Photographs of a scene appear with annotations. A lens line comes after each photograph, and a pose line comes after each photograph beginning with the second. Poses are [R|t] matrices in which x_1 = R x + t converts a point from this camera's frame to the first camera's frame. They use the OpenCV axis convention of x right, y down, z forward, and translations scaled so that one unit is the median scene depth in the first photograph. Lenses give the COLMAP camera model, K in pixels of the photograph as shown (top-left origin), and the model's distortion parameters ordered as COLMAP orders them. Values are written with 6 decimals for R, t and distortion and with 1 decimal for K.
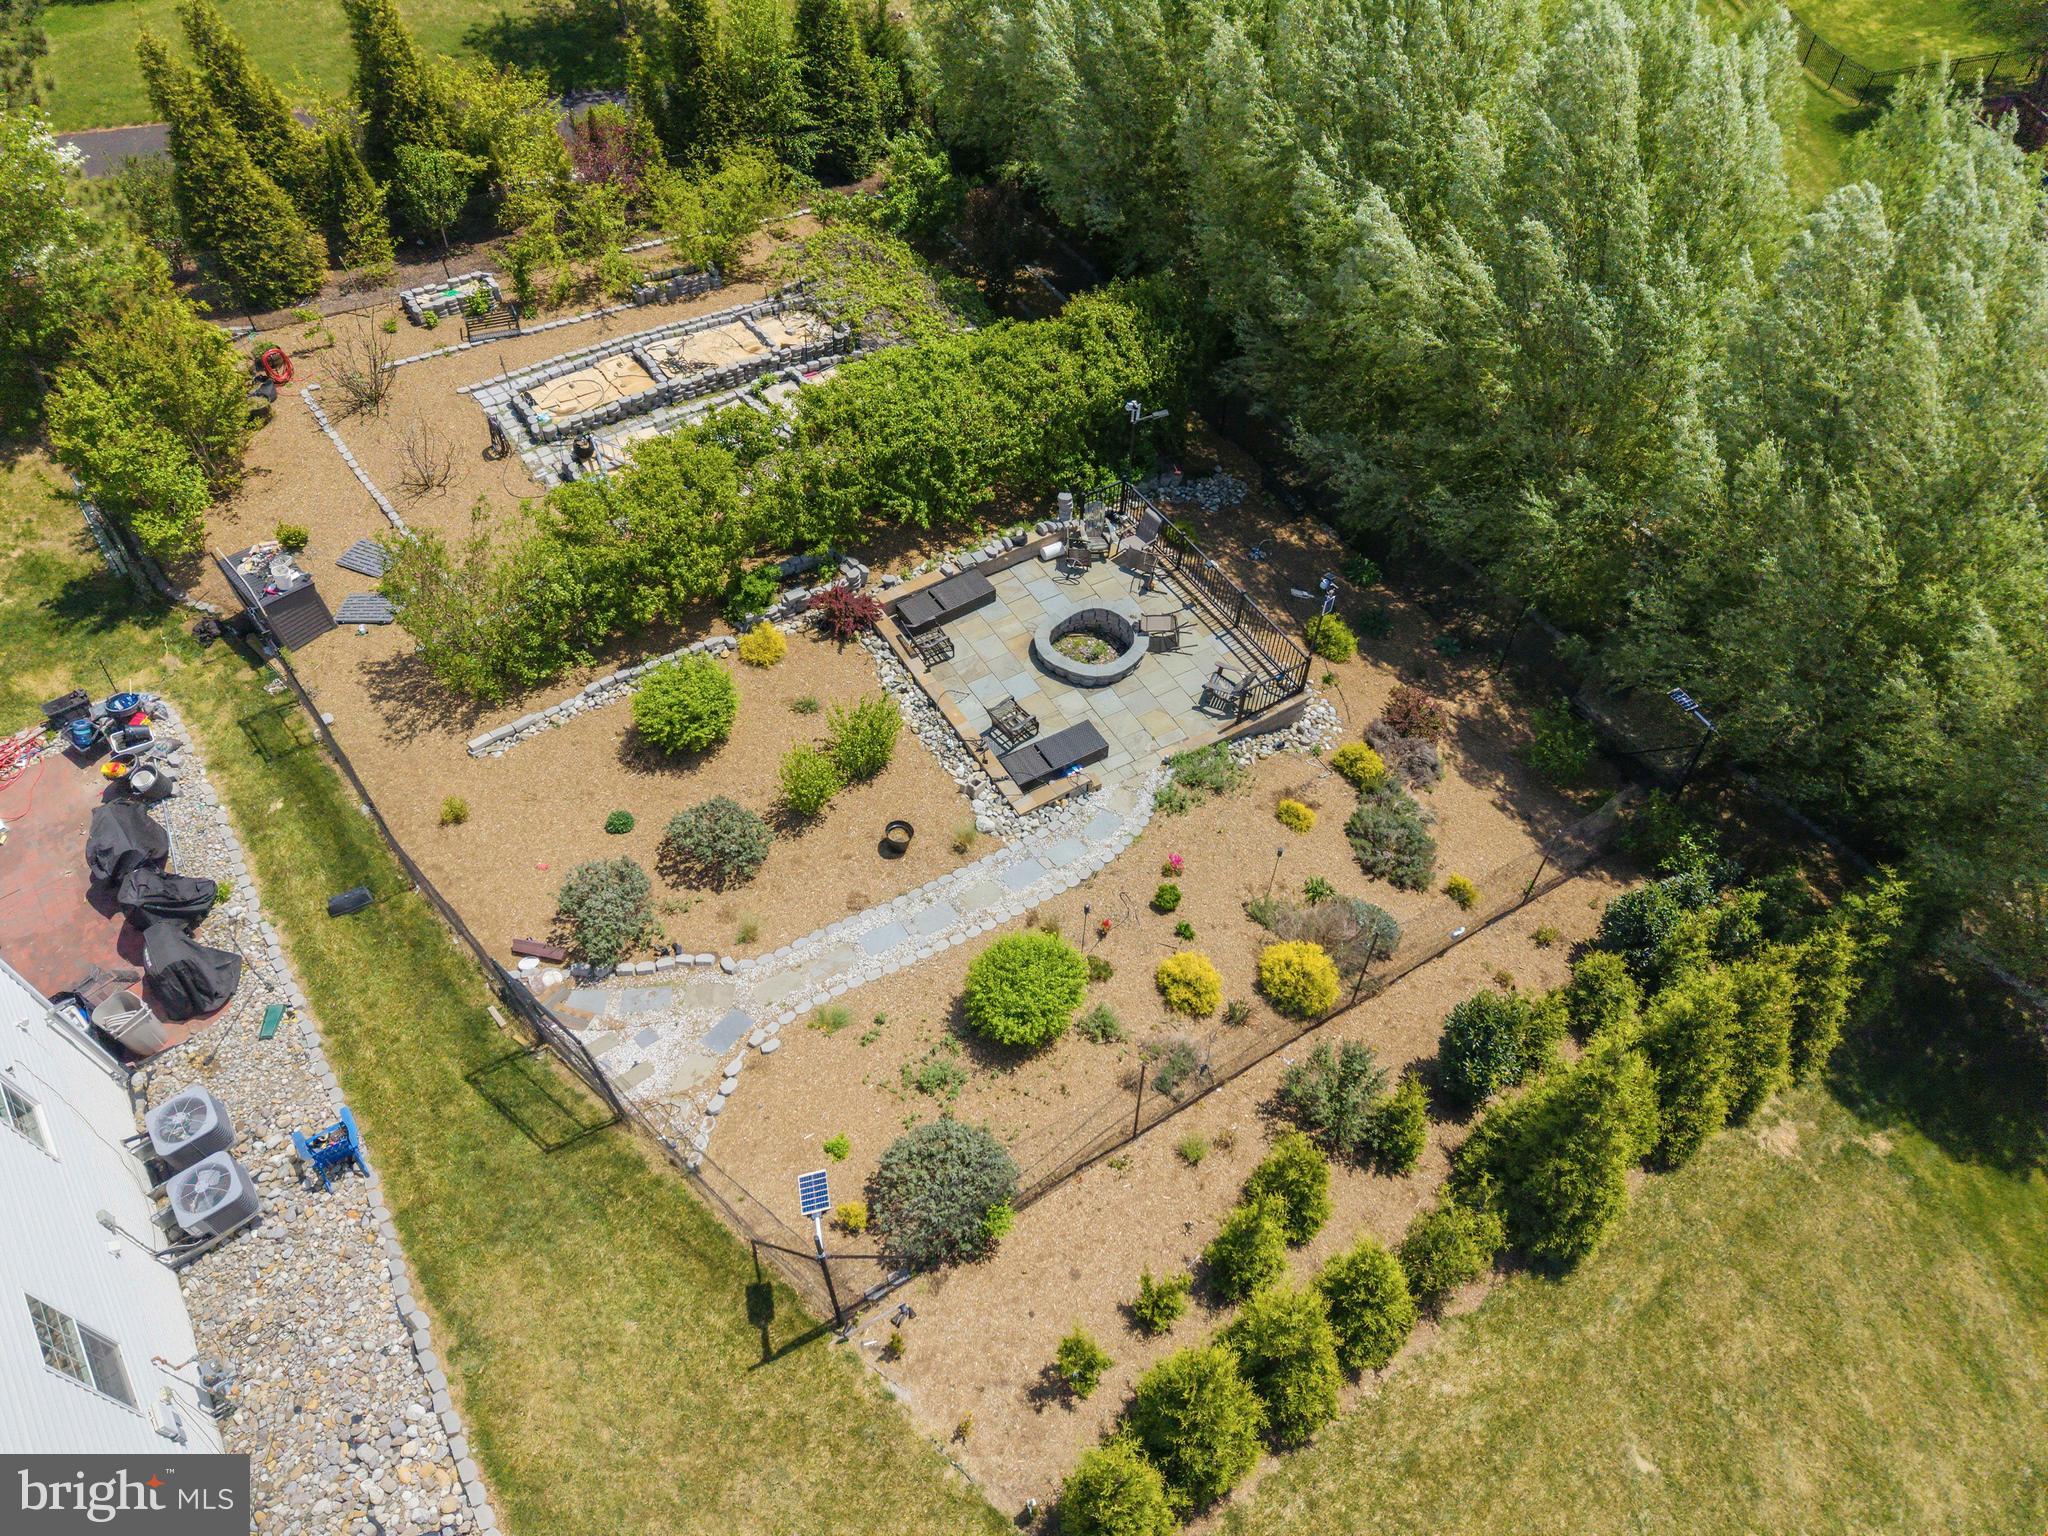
lens RADIAL K [[1424.7, 0, 1024.0], [0, 1424.7, 768.0], [0, 0, 1]] dist [0.005427, -0.001734]
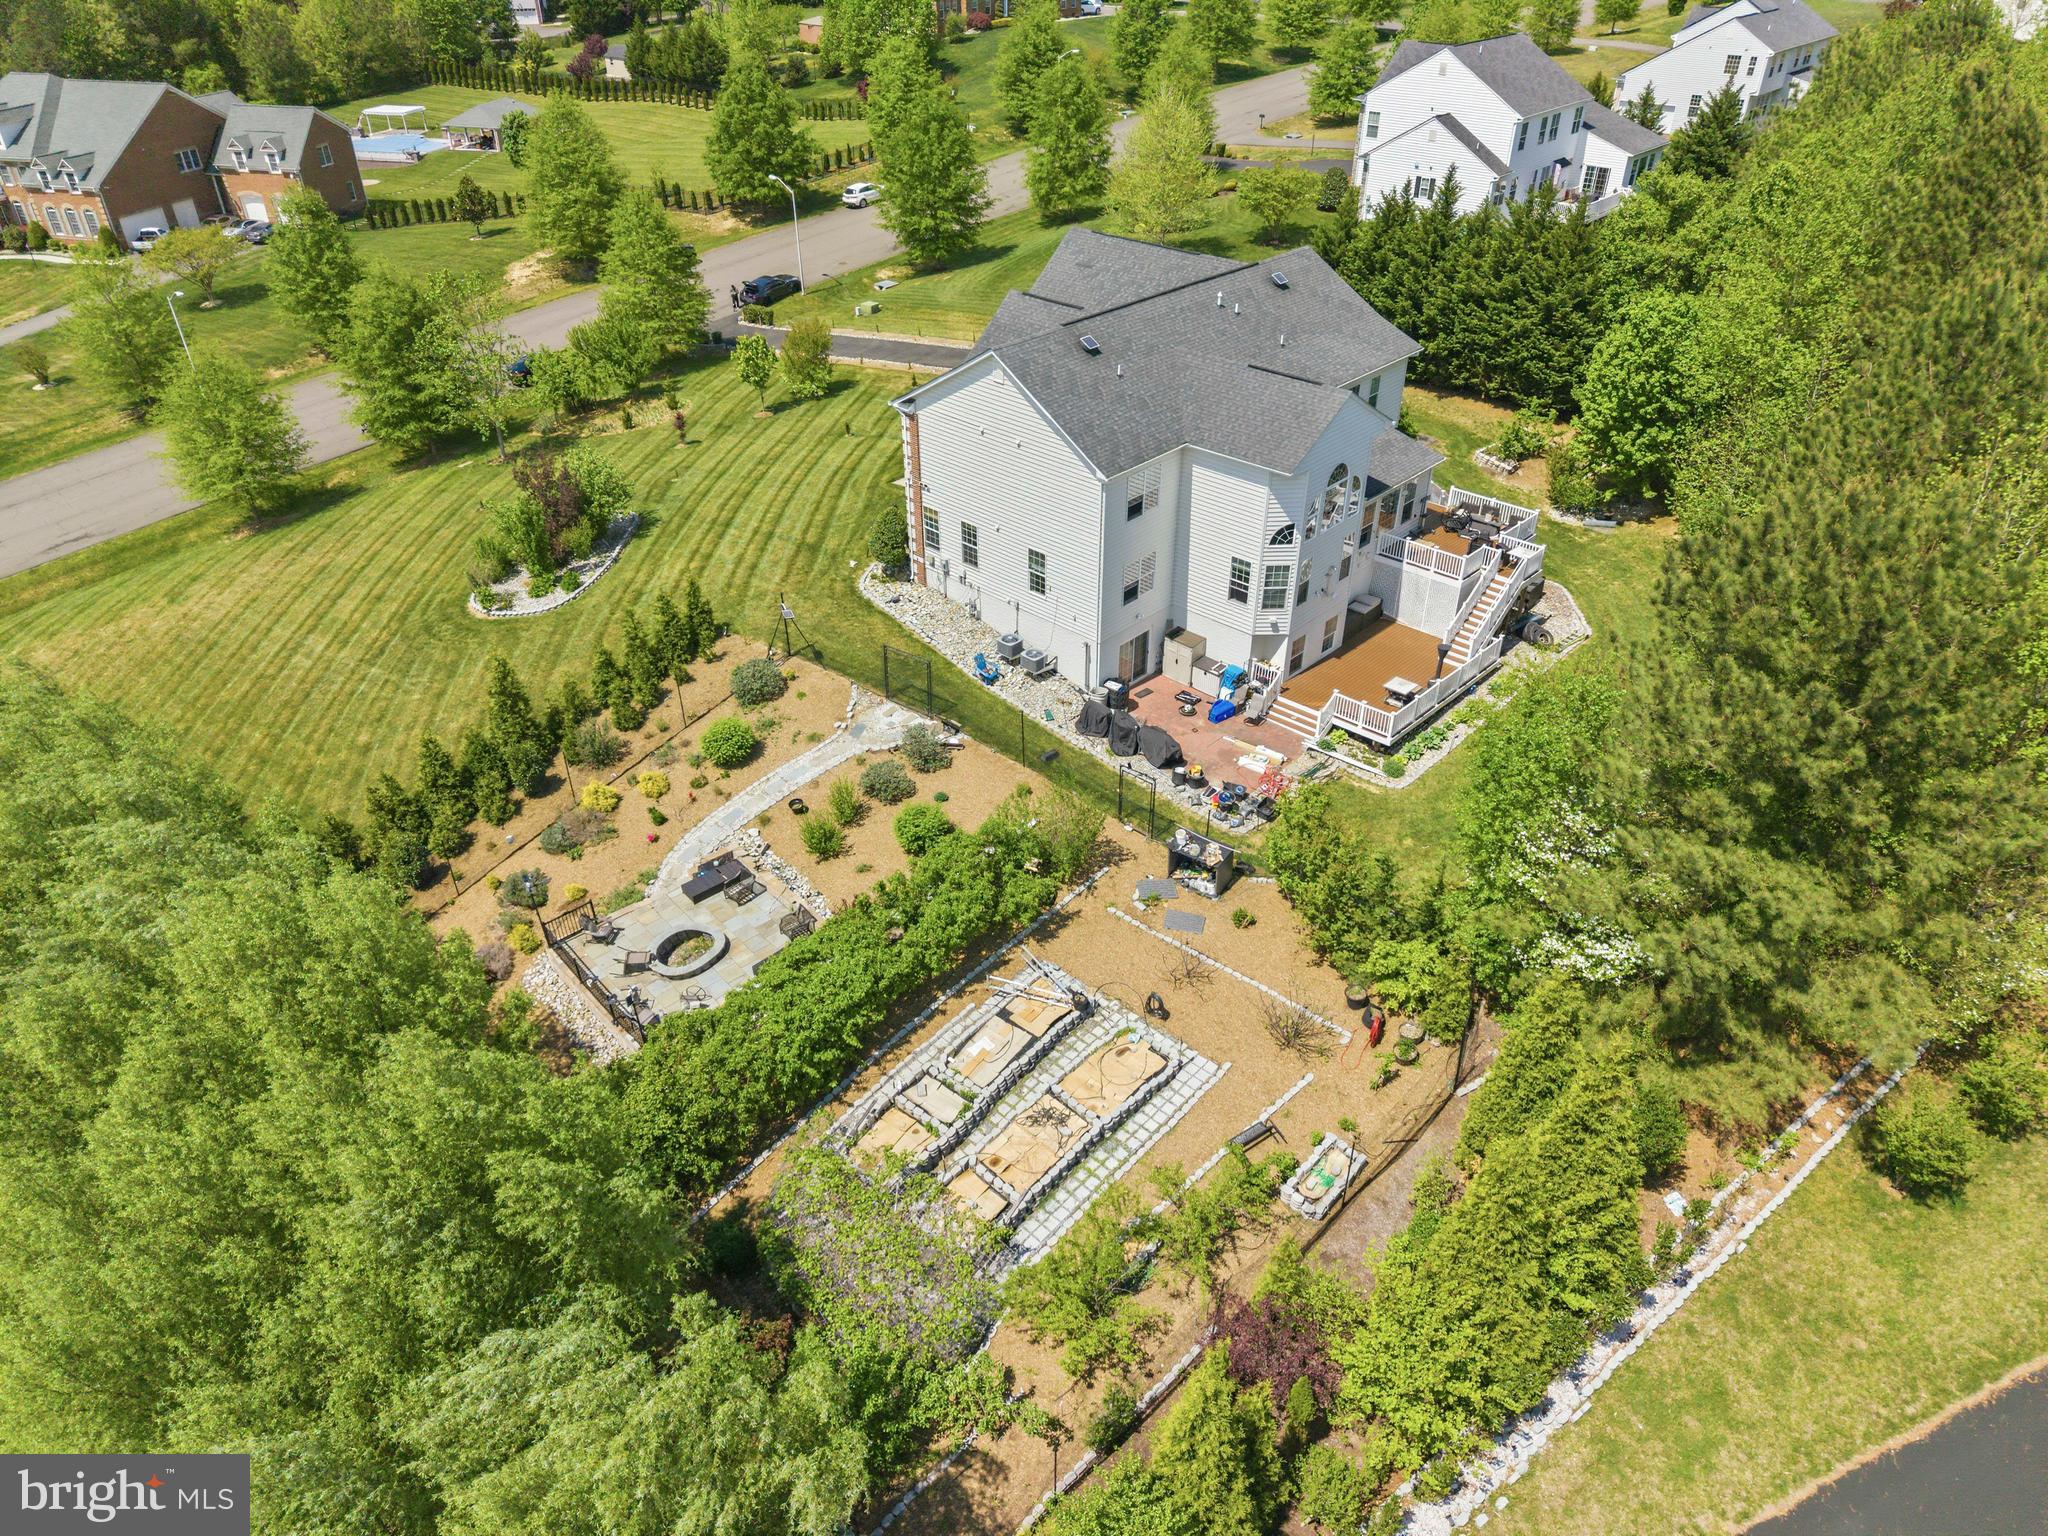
lens RADIAL K [[1424.7, 0, 1024.0], [0, 1424.7, 768.0], [0, 0, 1]] dist [0.005427, -0.001734]
pose [[-0.986451, 0.090768, -0.136657, -0.098898], [-0.125806, 0.116101, 0.985238, -1.409266], [0.105294, 0.989081, -0.103109, 0.867907]]
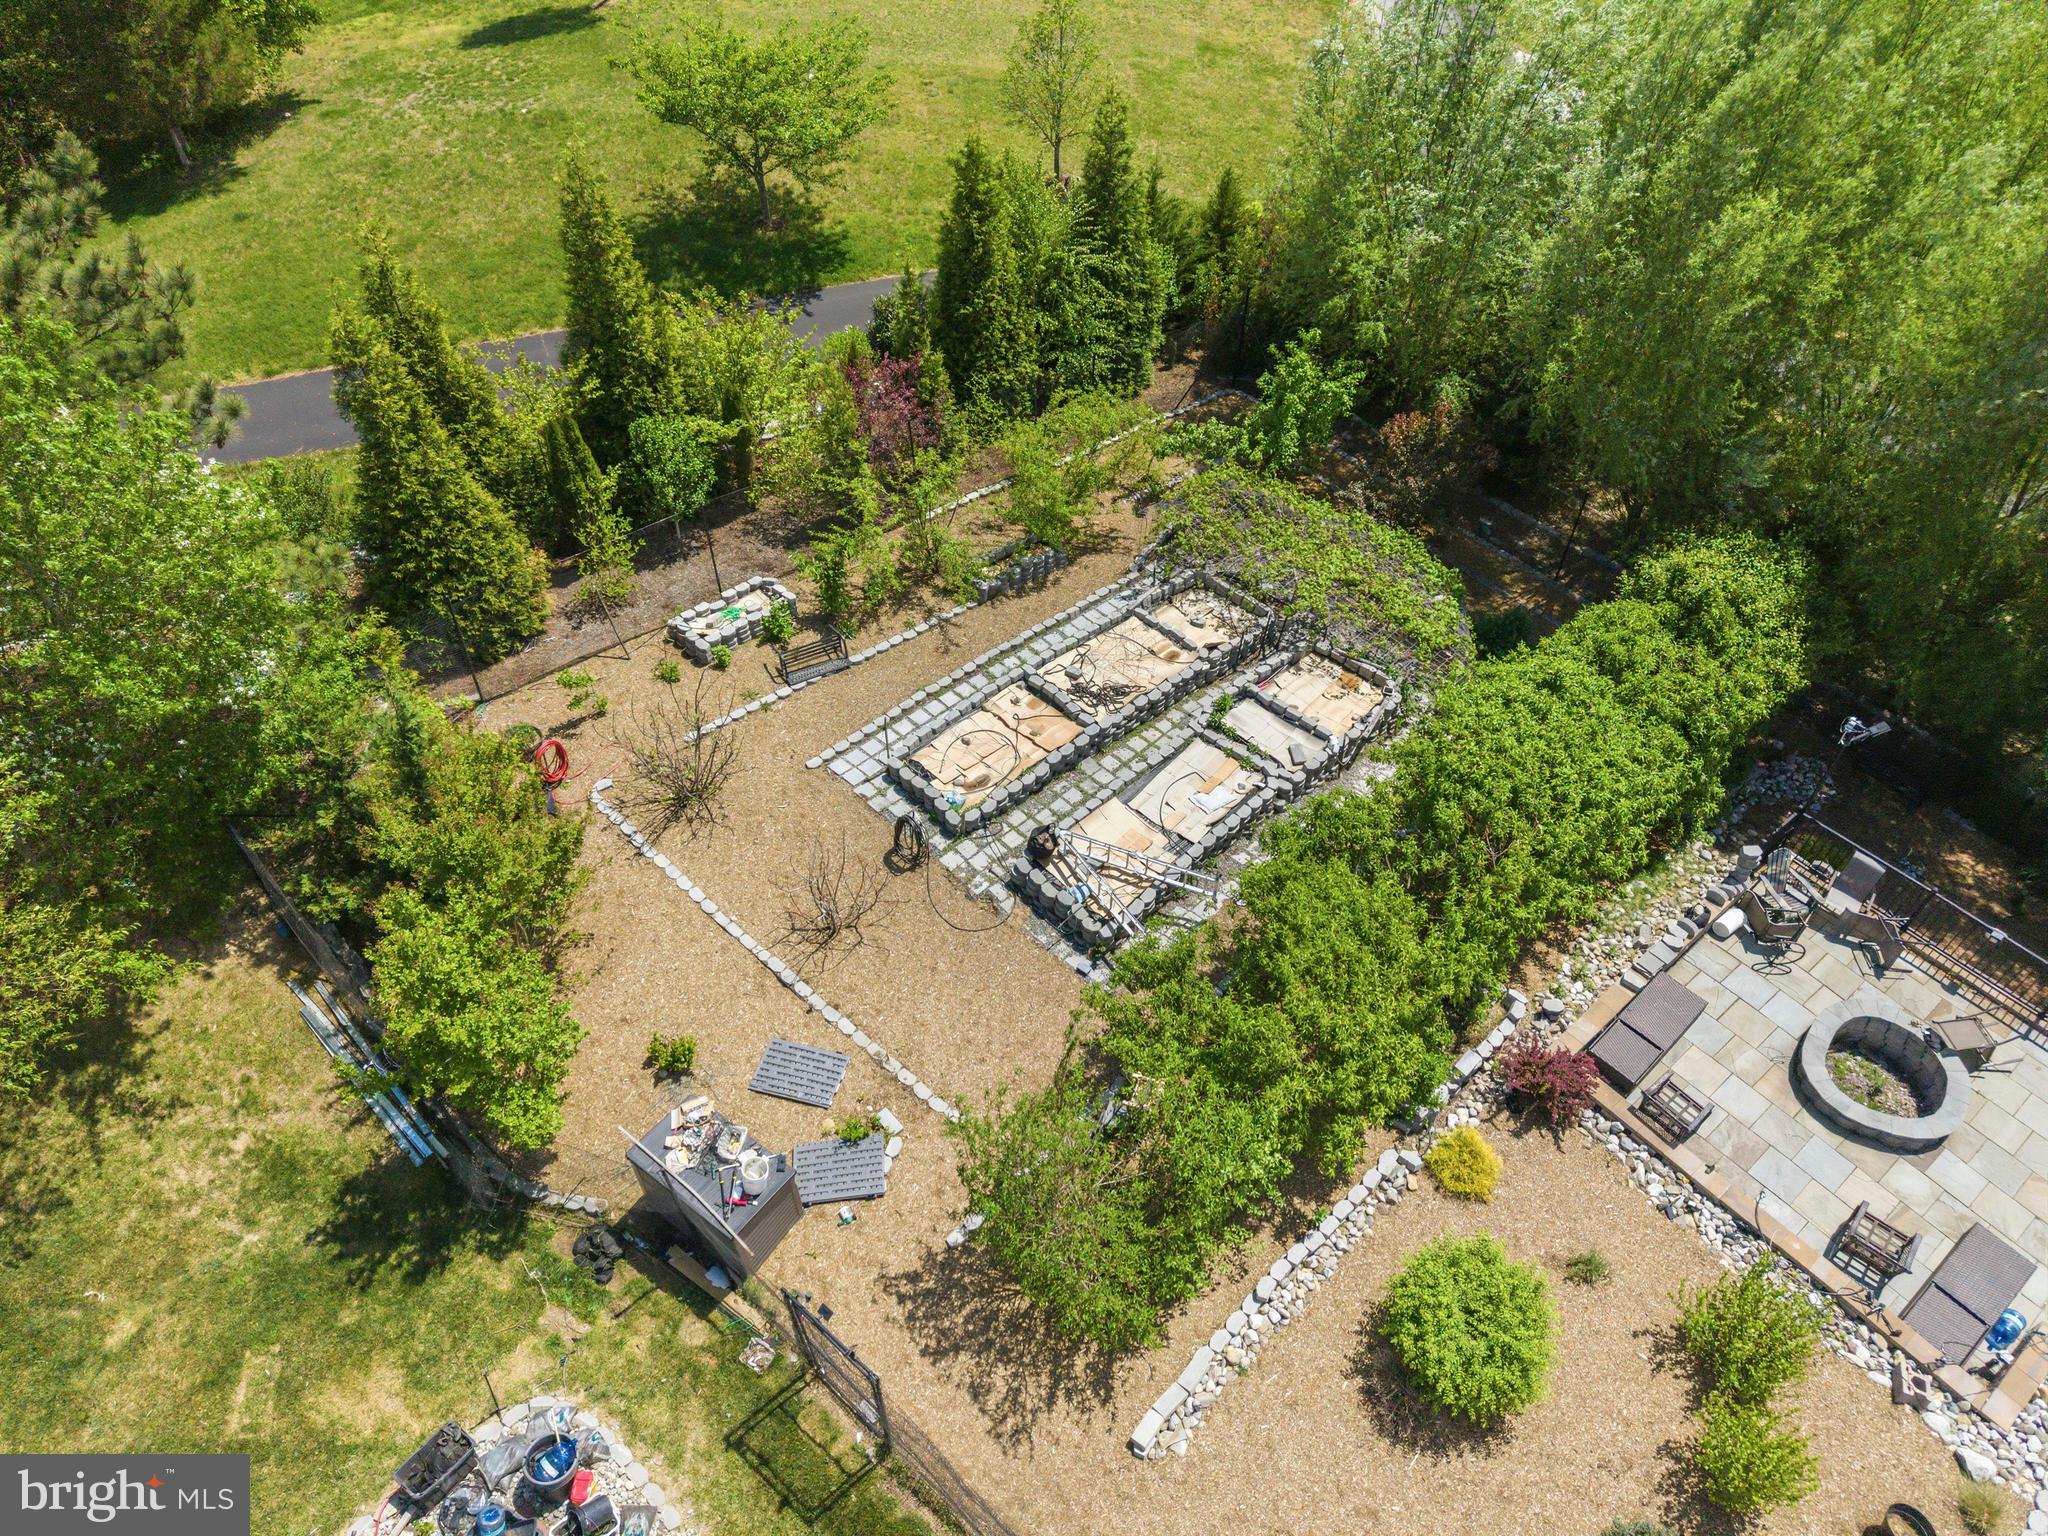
lens RADIAL K [[1410.4, 0, 1024.0], [0, 1410.4, 768.0], [0, 0, 1]] dist [0.087318, -0.111832]
pose [[0.989316, -0.106392, 0.099672, -0.362171], [0.112544, 0.991937, -0.058262, -0.210789], [-0.092669, 0.068857, 0.993313, 0.291287]]
